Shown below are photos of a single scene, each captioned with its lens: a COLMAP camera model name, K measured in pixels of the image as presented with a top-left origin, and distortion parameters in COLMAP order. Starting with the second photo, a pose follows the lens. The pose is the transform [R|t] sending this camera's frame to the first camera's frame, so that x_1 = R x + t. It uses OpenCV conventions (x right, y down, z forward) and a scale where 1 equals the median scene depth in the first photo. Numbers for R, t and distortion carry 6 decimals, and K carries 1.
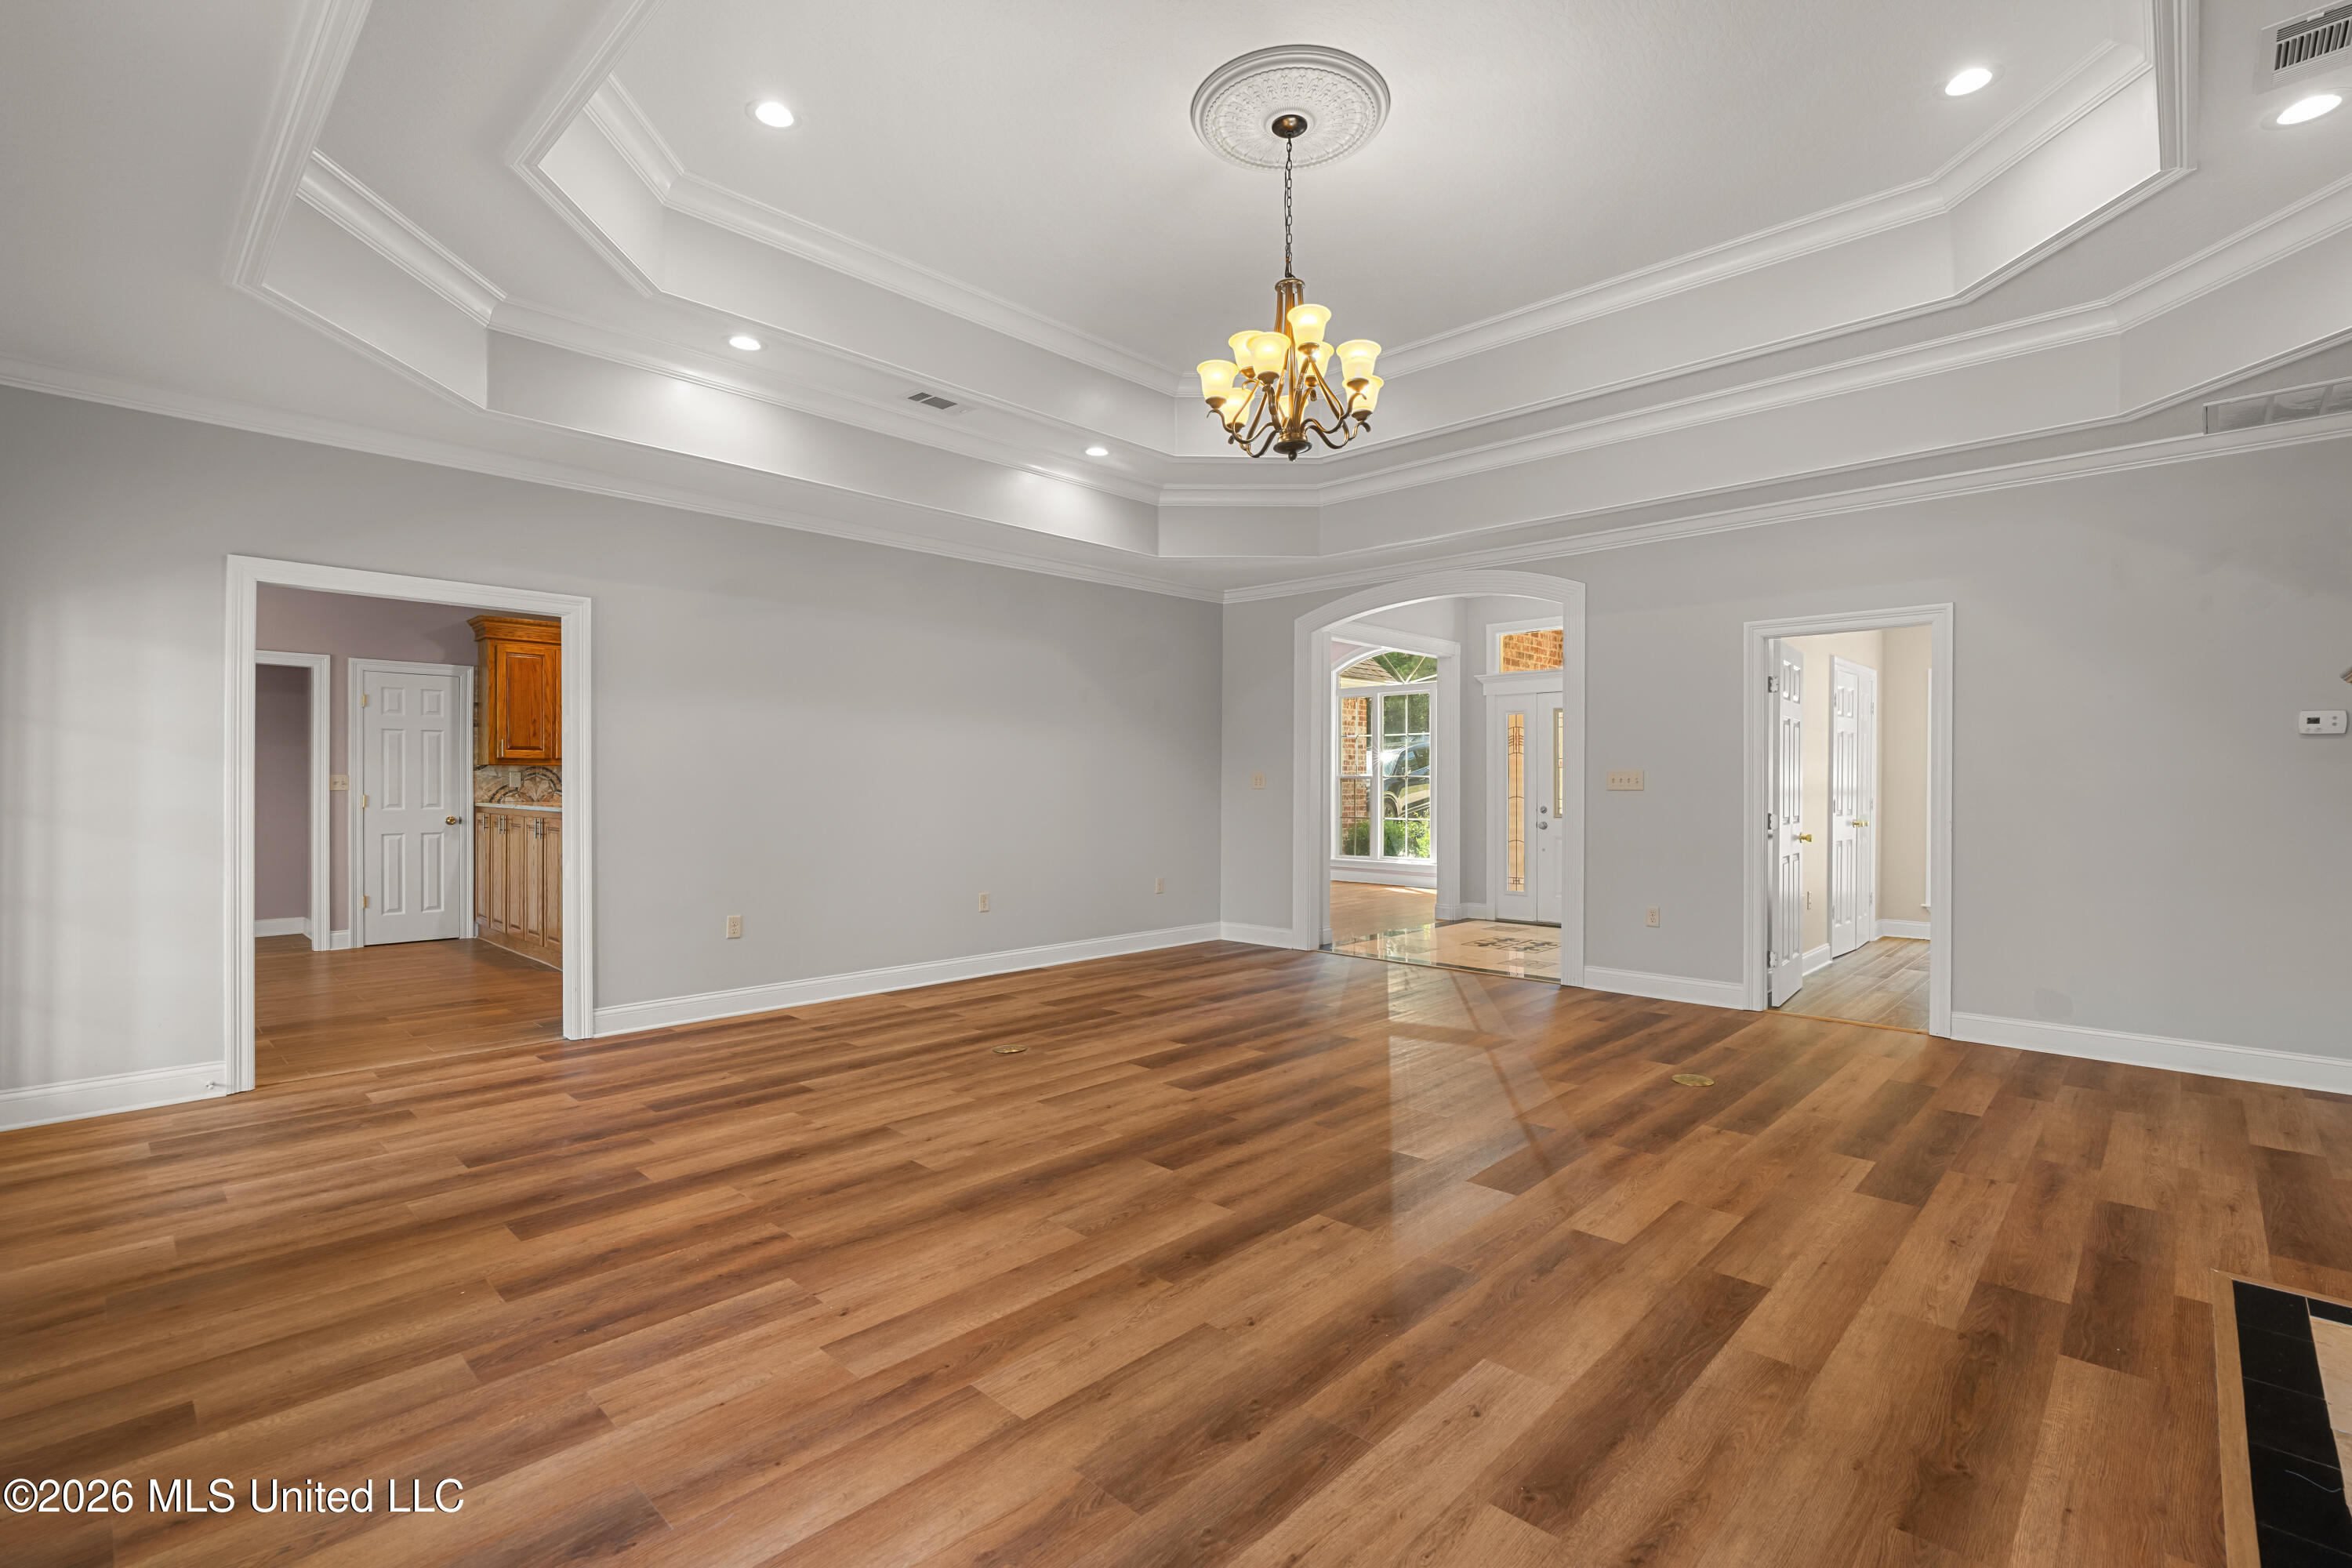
lens RADIAL K [[1064.8, 0, 1160.6], [0, 1064.8, 781.2], [0, 0, 1]] dist [-0.008746, 0.002951]
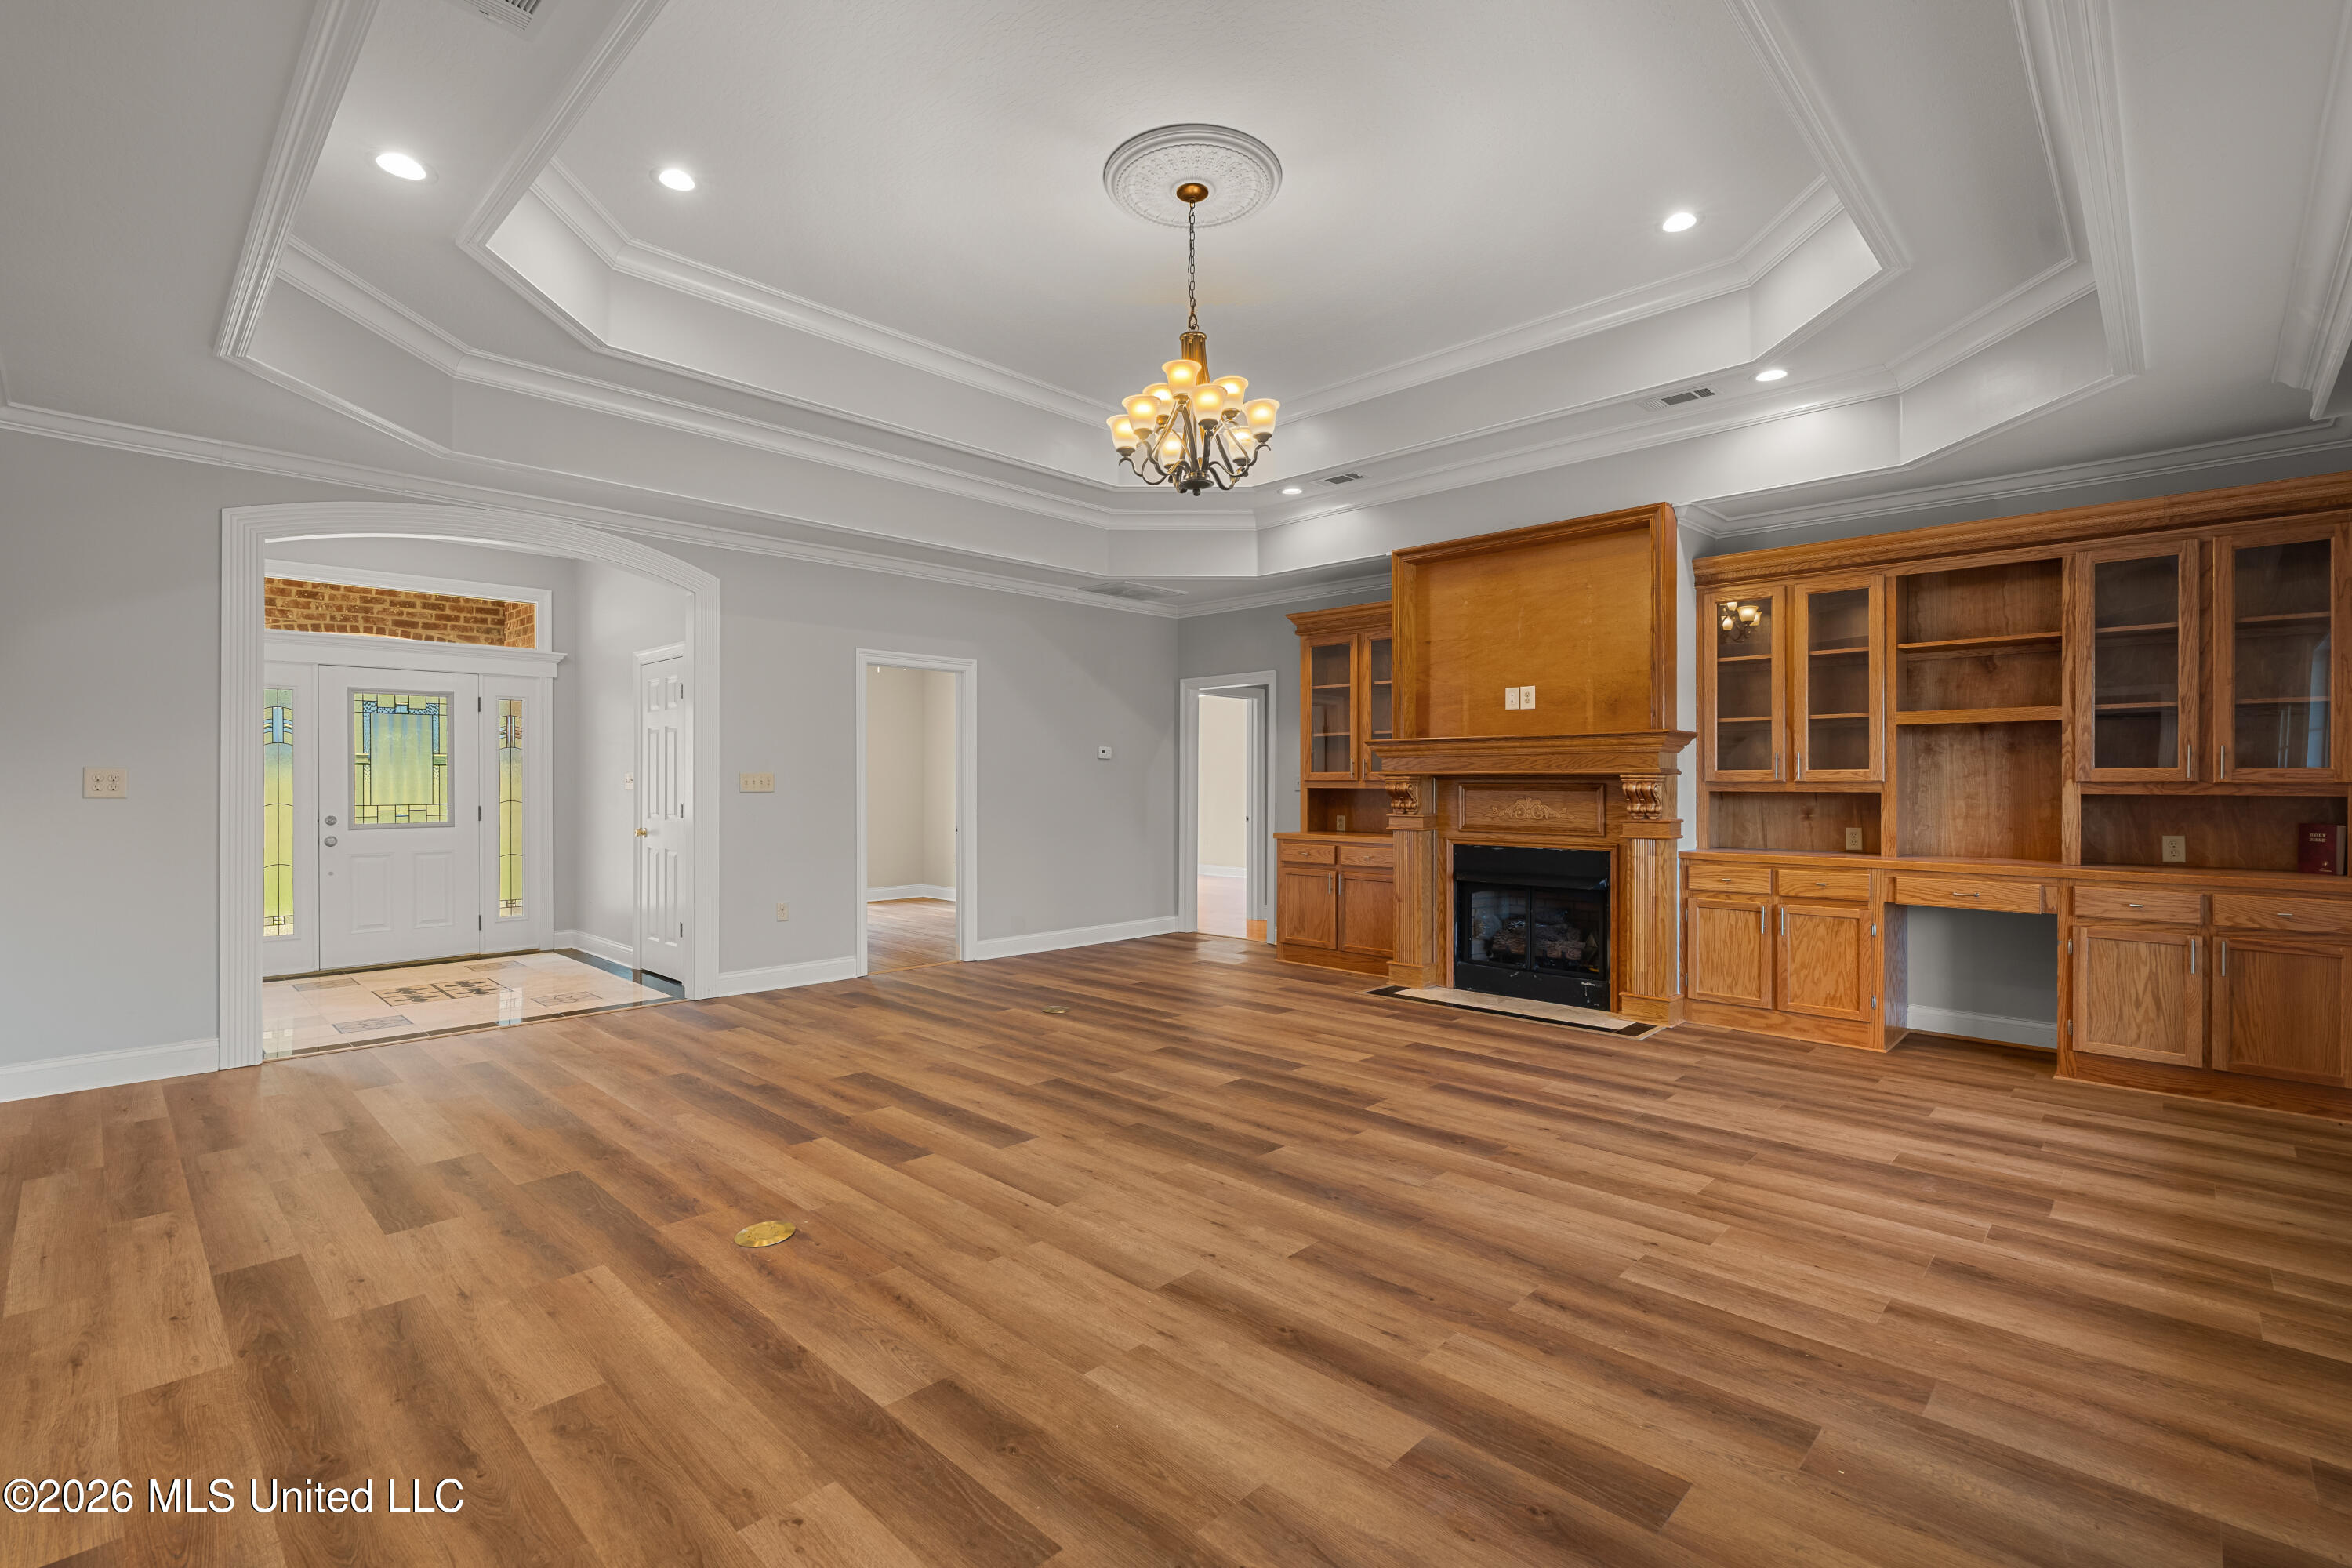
lens RADIAL K [[1064.8, 0, 1165.2], [0, 1064.8, 786.4], [0, 0, 1]] dist [-0.008746, 0.002951]
pose [[-0.002566, -0.004676, 0.999986, -1.224672], [-0.000980, 0.999989, 0.004674, -0.004676], [-0.999996, -0.000968, -0.002571, 1.291783]]
